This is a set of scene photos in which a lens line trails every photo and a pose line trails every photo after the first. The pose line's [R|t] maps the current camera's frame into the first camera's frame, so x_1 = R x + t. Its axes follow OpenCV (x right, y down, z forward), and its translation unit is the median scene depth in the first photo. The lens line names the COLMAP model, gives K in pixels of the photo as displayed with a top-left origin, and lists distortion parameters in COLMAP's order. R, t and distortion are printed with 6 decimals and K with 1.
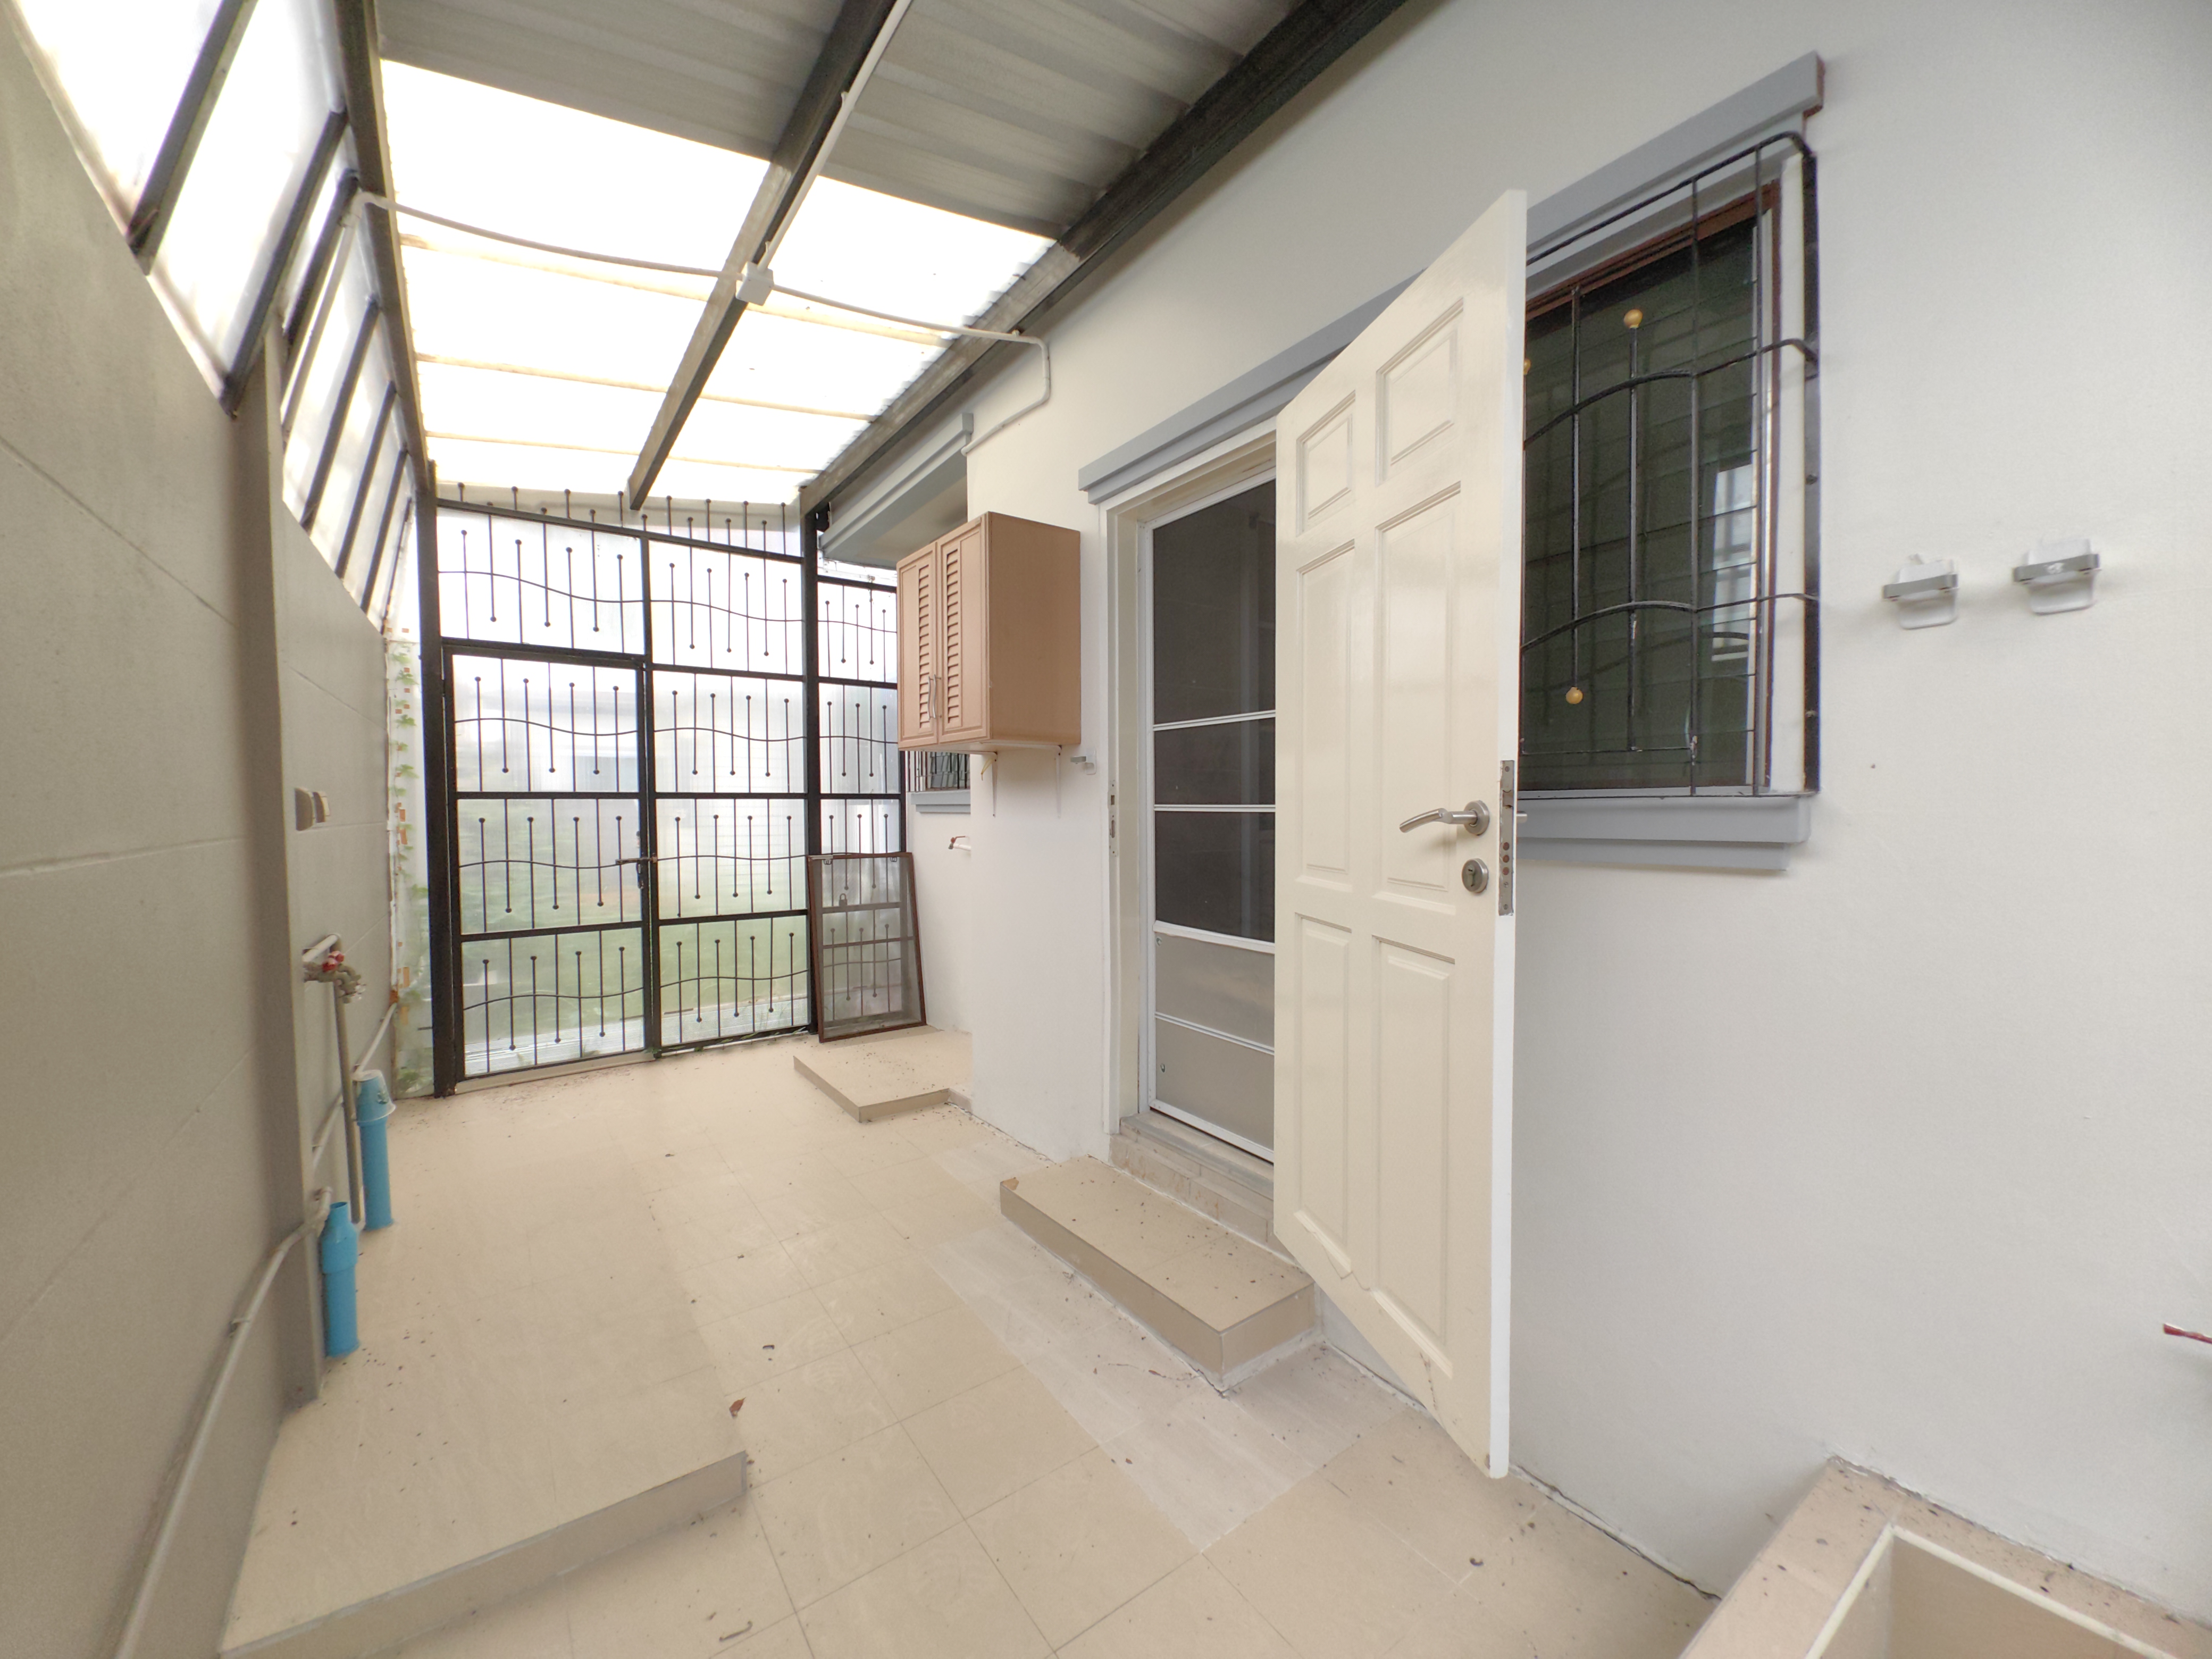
lens RADIAL K [[863.7, 0, 1112.7], [0, 863.7, 829.4], [0, 0, 1]] dist [0.005327, -0.003079]
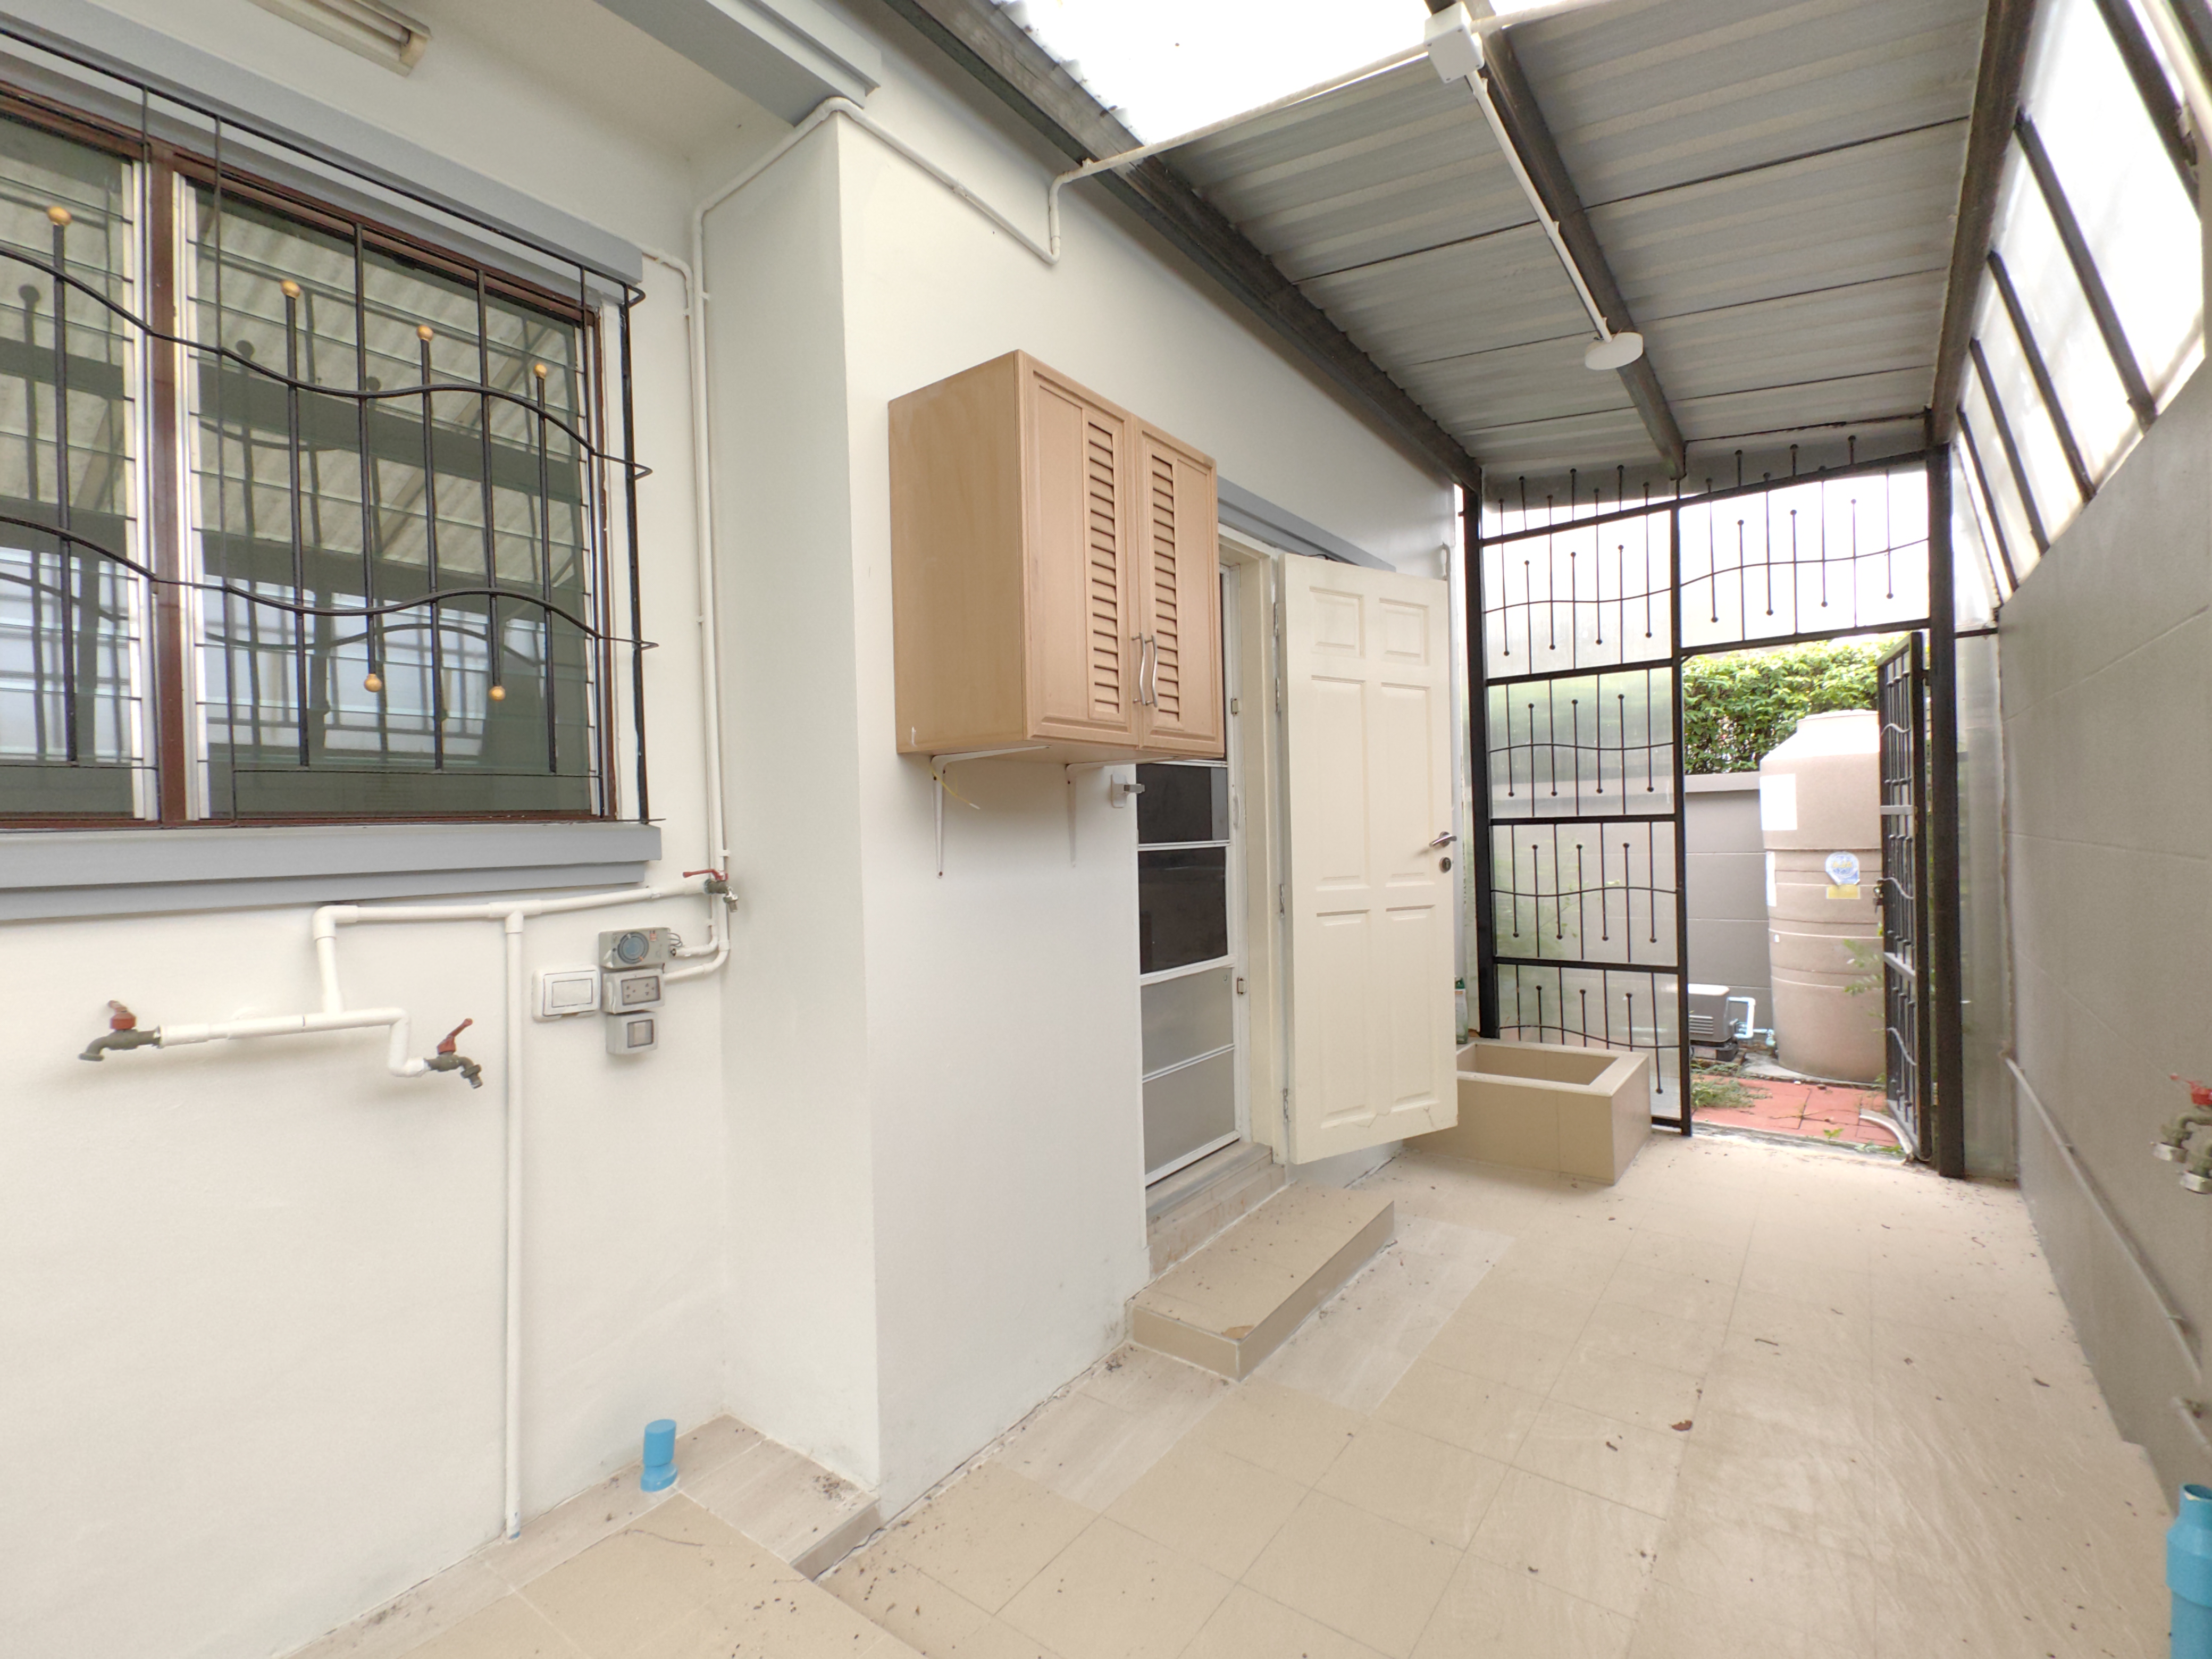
lens RADIAL K [[994.5, 0, 1114.5], [0, 994.5, 827.8], [0, 0, 1]] dist [0.000599, -0.000092]
pose [[-0.298822, 0.010704, 0.954249, -0.946061], [0.053850, 0.998533, 0.005662, -0.053383], [-0.952788, 0.053078, -0.298960, 1.357265]]
